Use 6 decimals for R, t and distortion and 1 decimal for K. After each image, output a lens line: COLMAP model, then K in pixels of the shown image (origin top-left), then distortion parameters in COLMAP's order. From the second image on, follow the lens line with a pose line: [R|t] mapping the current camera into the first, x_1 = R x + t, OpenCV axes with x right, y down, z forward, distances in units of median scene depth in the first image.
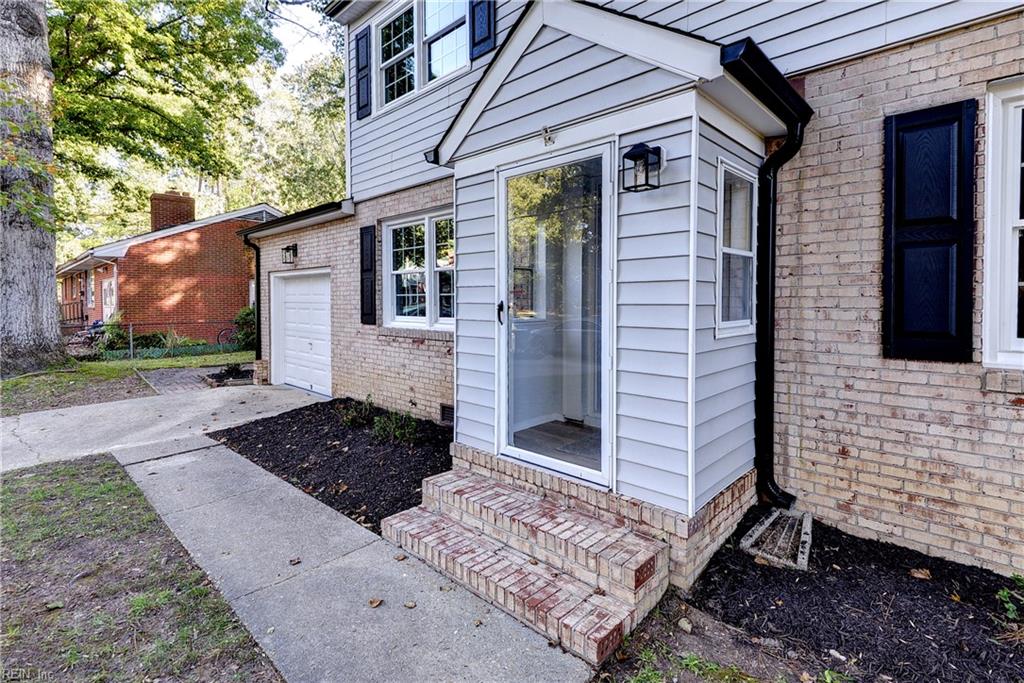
lens RADIAL K [[487.0, 0, 496.6], [0, 487.0, 307.9], [0, 0, 1]] dist [0.007864, -0.002775]
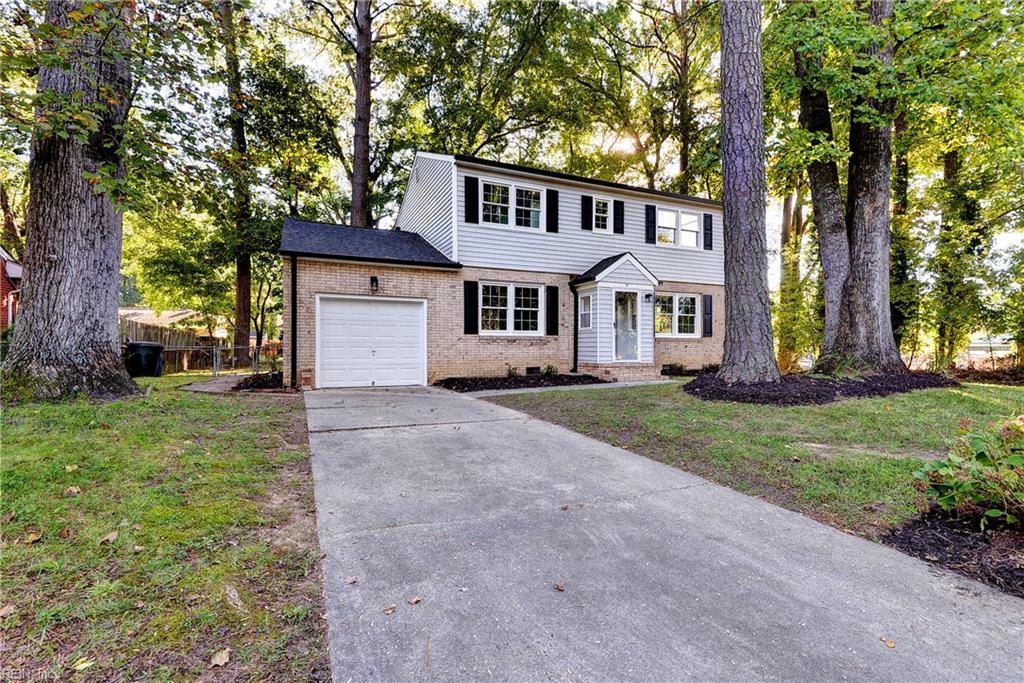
lens RADIAL K [[462.4, 0, 509.3], [0, 462.4, 338.1], [0, 0, 1]] dist [-0.003875, -0.000154]
pose [[0.356267, 0.015050, 0.934263, -1.872396], [0.010535, 0.999742, -0.020122, 0.086560], [-0.934325, 0.017012, 0.356017, 0.247271]]
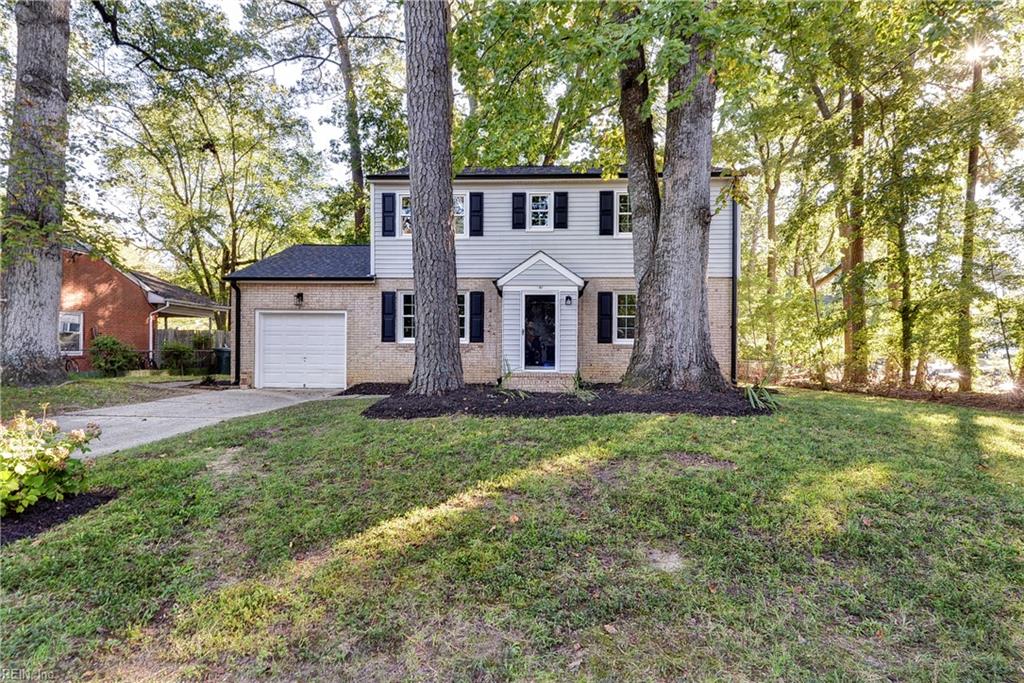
lens RADIAL K [[512.4, 0, 513.9], [0, 512.4, 345.3], [0, 0, 1]] dist [-0.006320, -0.001101]
pose [[0.729667, 0.006029, 0.683776, -1.316414], [0.005085, 0.999886, -0.014242, 0.078929], [-0.683784, 0.013869, 0.729553, -0.845574]]
